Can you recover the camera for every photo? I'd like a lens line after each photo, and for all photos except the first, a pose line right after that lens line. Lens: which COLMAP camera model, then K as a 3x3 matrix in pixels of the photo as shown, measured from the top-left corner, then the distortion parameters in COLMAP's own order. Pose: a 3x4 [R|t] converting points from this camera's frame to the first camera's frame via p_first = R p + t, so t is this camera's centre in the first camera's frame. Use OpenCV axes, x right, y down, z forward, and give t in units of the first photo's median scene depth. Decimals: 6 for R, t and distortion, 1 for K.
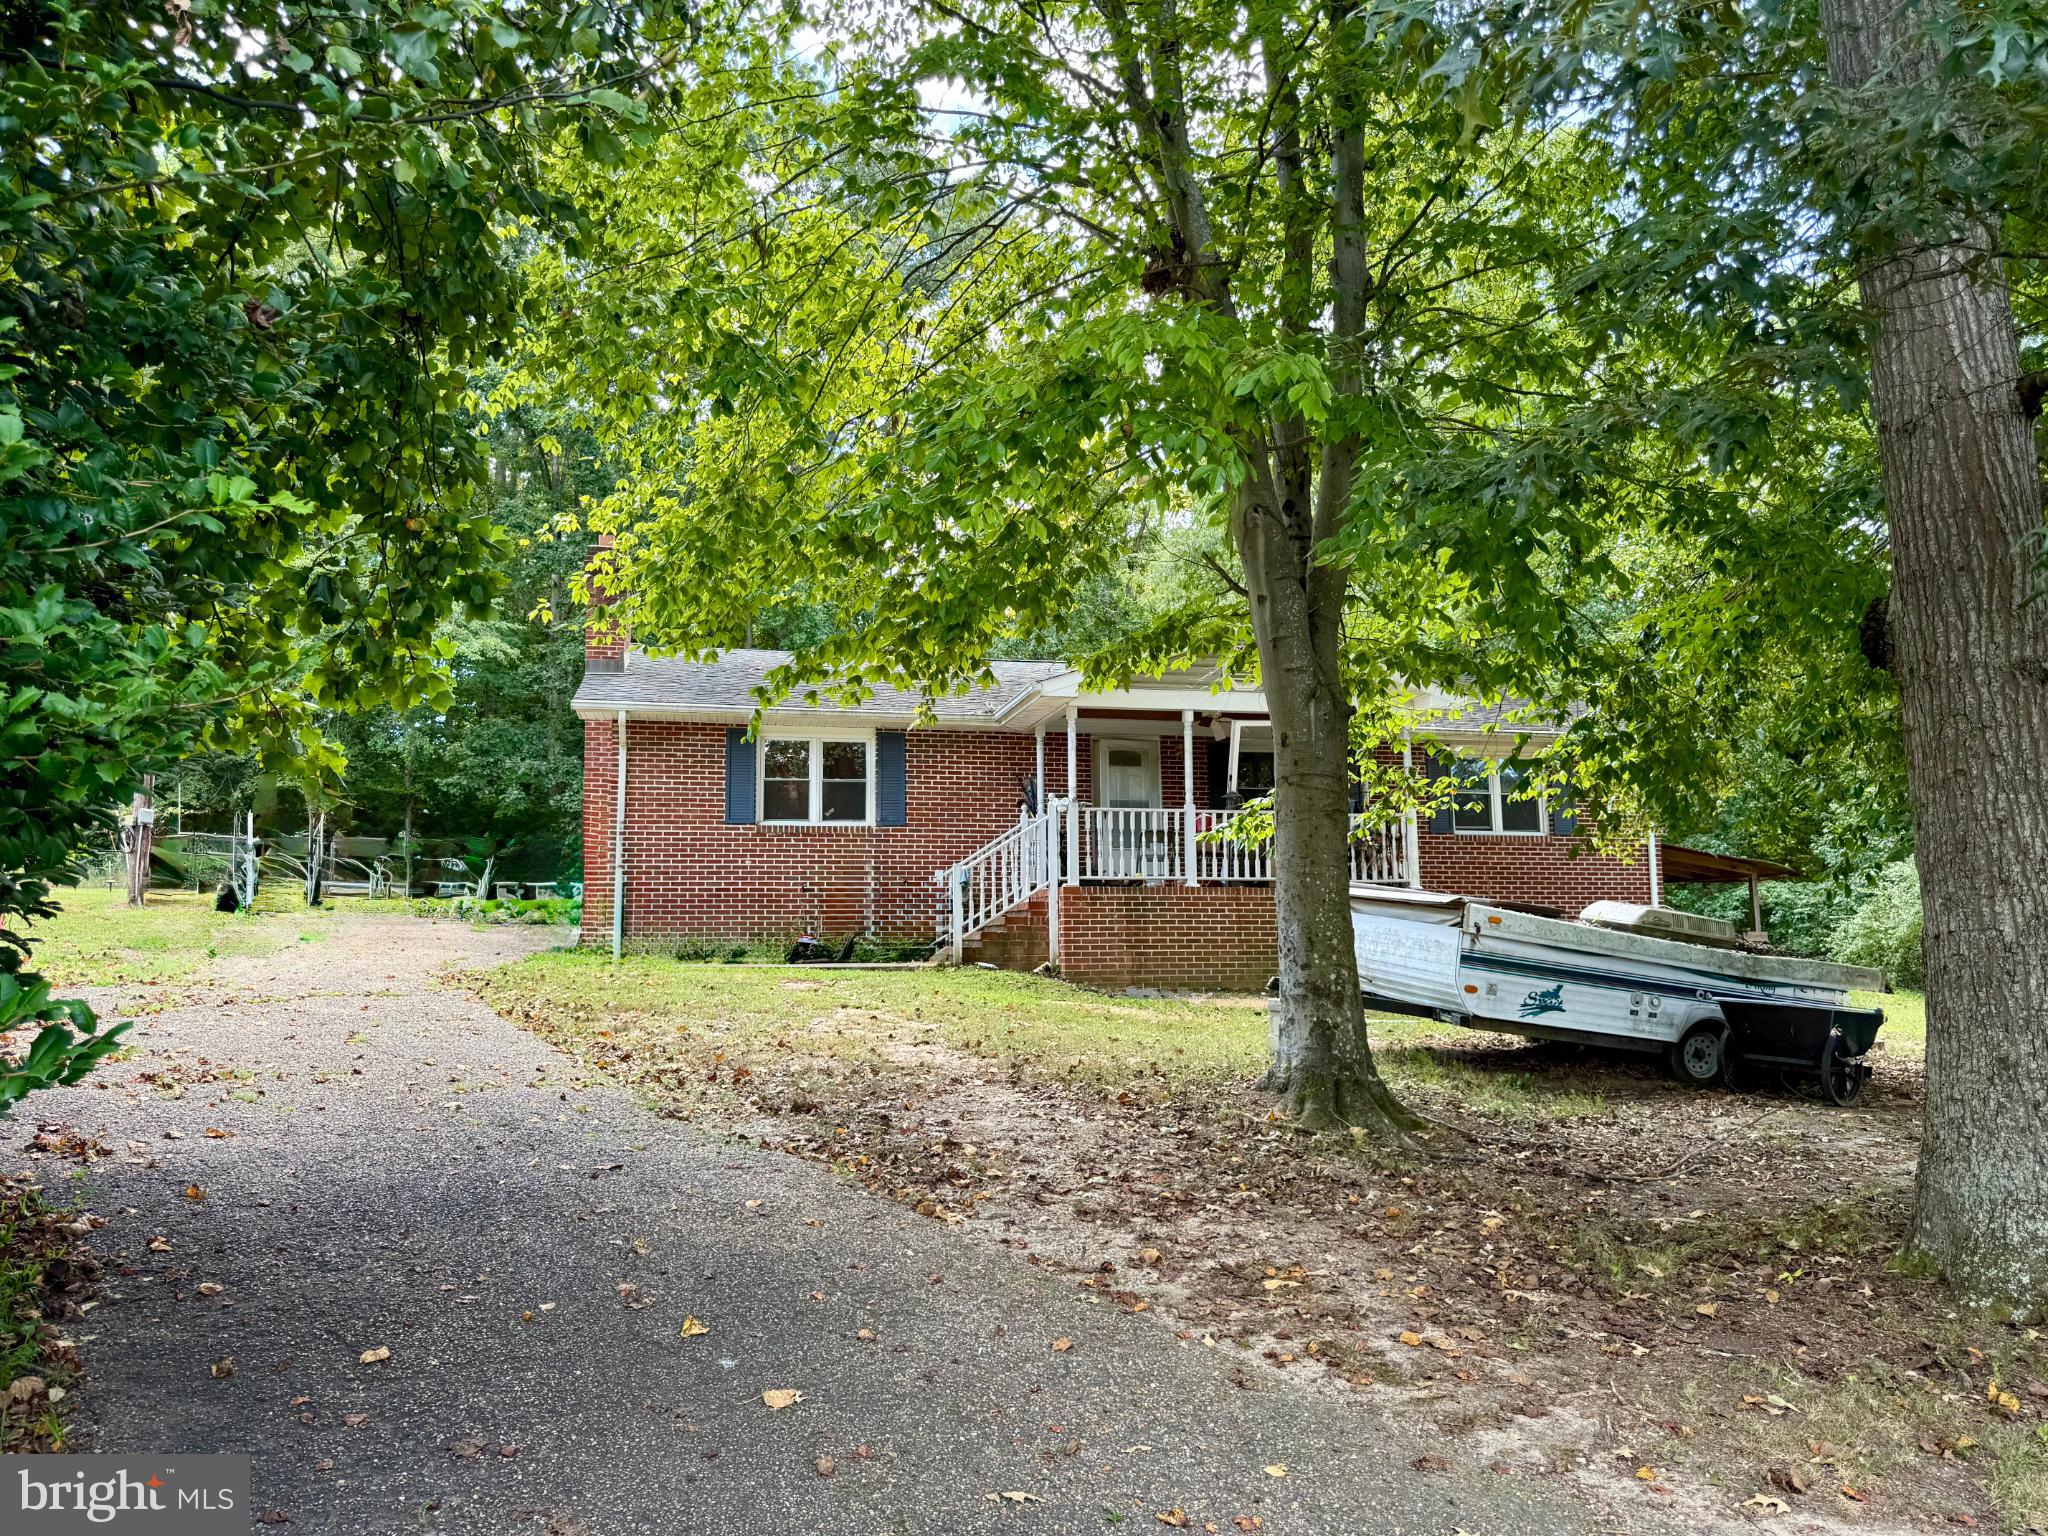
lens RADIAL K [[1415.8, 0, 1035.5], [0, 1415.8, 757.6], [0, 0, 1]] dist [0.005793, 0.000234]
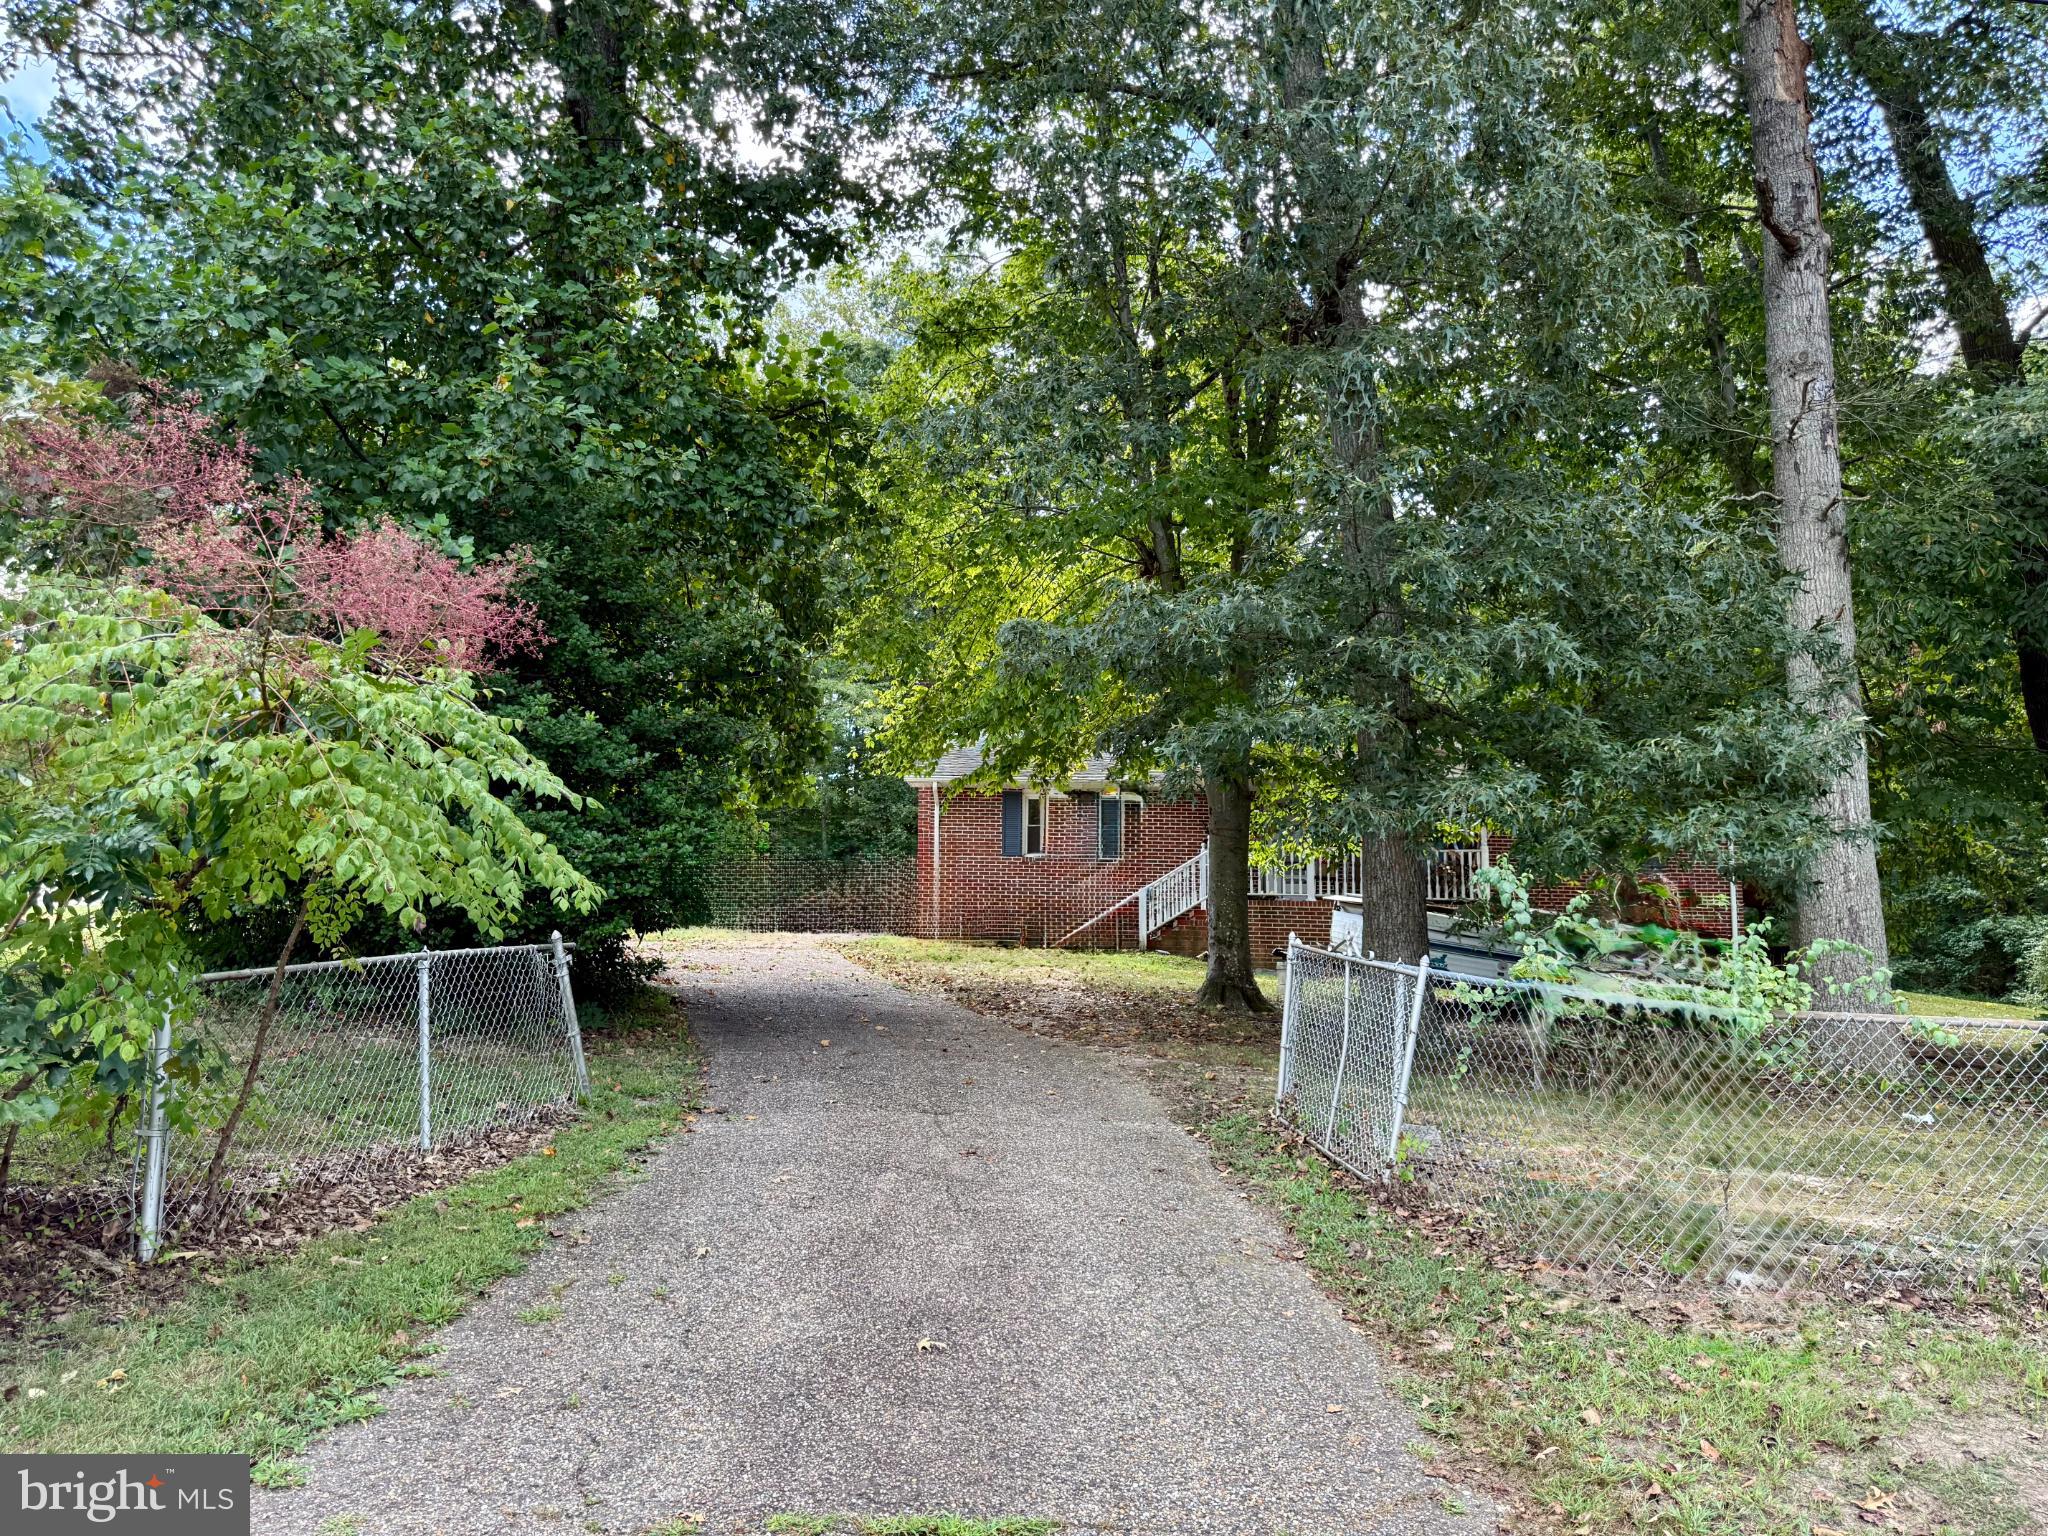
lens RADIAL K [[1415.8, 0, 1020.6], [0, 1415.8, 776.4], [0, 0, 1]] dist [0.005793, 0.000234]
pose [[0.960151, -0.012367, -0.279207, 0.229456], [0.009724, 0.999894, -0.010849, -0.021324], [0.279311, 0.007702, 0.960170, -0.453043]]
